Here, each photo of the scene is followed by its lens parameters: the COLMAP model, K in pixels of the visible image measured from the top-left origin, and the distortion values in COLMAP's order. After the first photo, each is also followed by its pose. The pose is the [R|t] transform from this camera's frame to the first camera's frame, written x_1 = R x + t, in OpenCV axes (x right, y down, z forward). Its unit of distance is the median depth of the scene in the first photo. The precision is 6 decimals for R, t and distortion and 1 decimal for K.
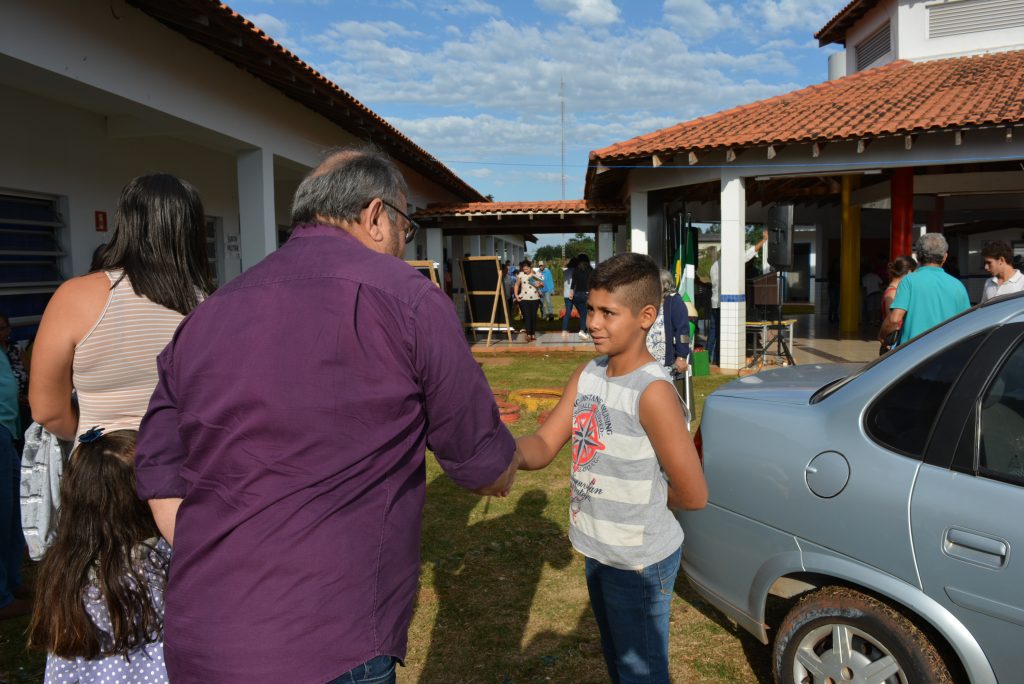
lens RADIAL K [[811.8, 0, 516.3], [0, 811.8, 343.5], [0, 0, 1]] dist [-0.050473, 0.006340]
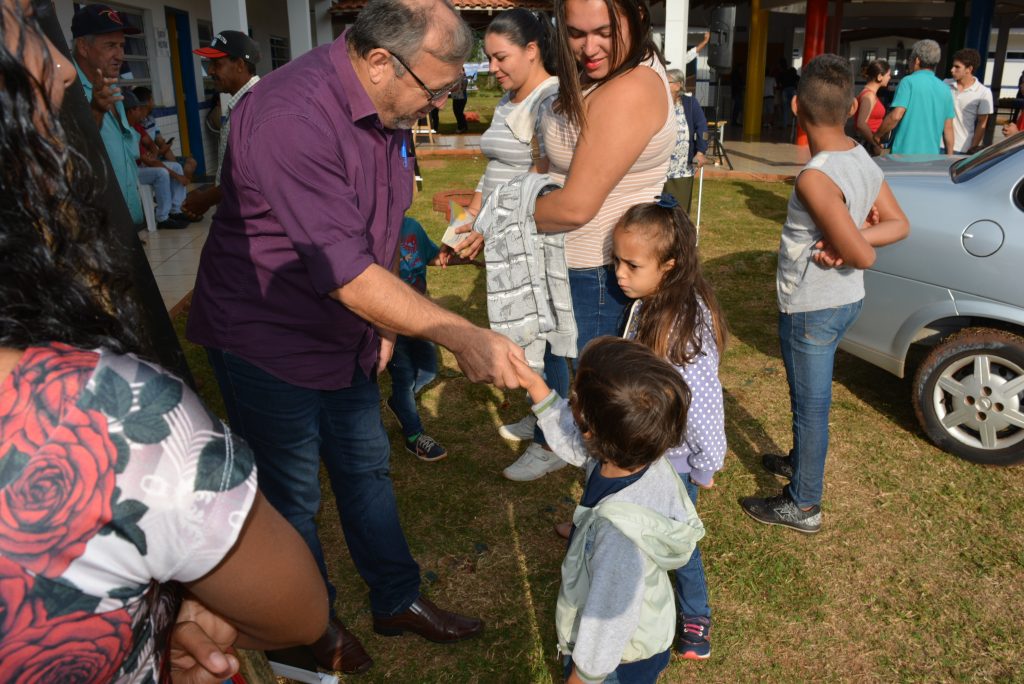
lens RADIAL K [[811.8, 0, 511.2], [0, 811.8, 337.8], [0, 0, 1]] dist [-0.050473, 0.006340]
pose [[0.983814, -0.045552, 0.173307, -0.121490], [0.005364, 0.974203, 0.225610, 0.006375], [-0.179113, -0.221028, 0.958679, -0.019728]]
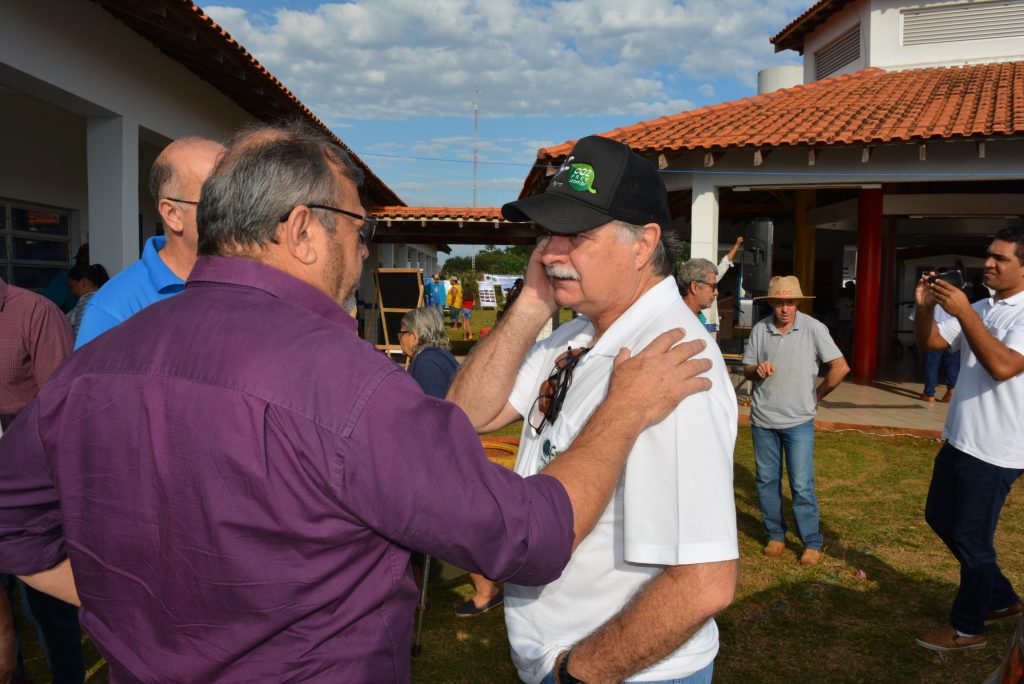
lens RADIAL K [[811.8, 0, 510.4], [0, 811.8, 346.1], [0, 0, 1]] dist [-0.050473, 0.006340]
pose [[0.993387, 0.021206, 0.112837, -0.028000], [-0.020082, 0.999737, -0.011086, -0.020964], [-0.113042, 0.008747, 0.993552, 0.158791]]
